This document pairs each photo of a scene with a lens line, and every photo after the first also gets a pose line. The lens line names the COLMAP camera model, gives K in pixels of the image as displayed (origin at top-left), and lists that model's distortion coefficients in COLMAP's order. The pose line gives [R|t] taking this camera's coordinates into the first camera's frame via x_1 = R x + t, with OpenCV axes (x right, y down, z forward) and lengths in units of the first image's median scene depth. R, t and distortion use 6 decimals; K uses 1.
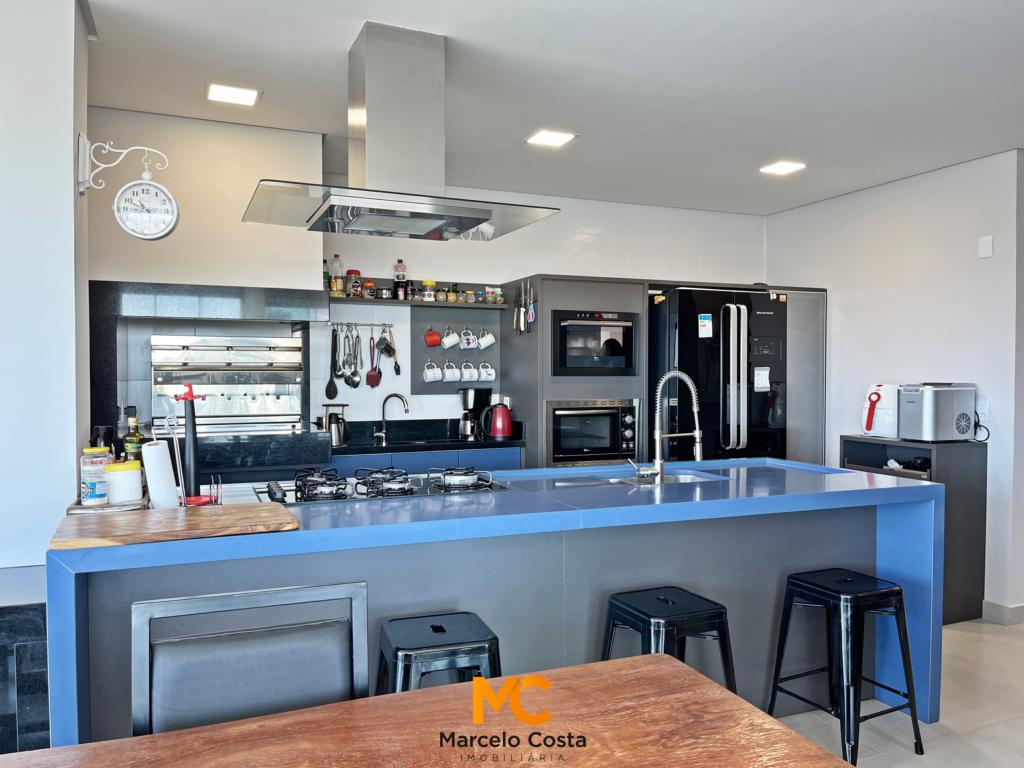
lens RADIAL K [[776.9, 0, 514.8], [0, 776.9, 386.9], [0, 0, 1]] dist [0.051551, -0.069544]
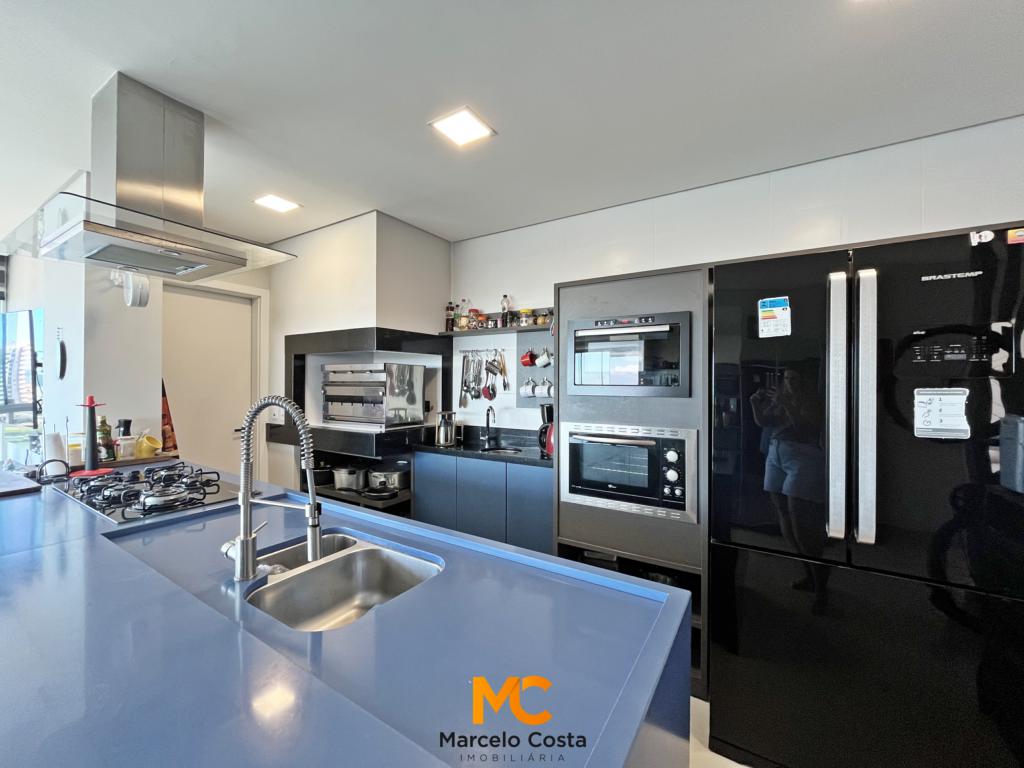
lens RADIAL K [[412.6, 0, 514.2], [0, 412.6, 381.2], [0, 0, 1]] dist [-0.001493, 0.000041]
pose [[0.574764, -0.000095, -0.818319, 0.382266], [-0.018125, 0.999753, -0.012847, -0.021954], [0.818119, 0.022216, 0.574620, 0.648951]]
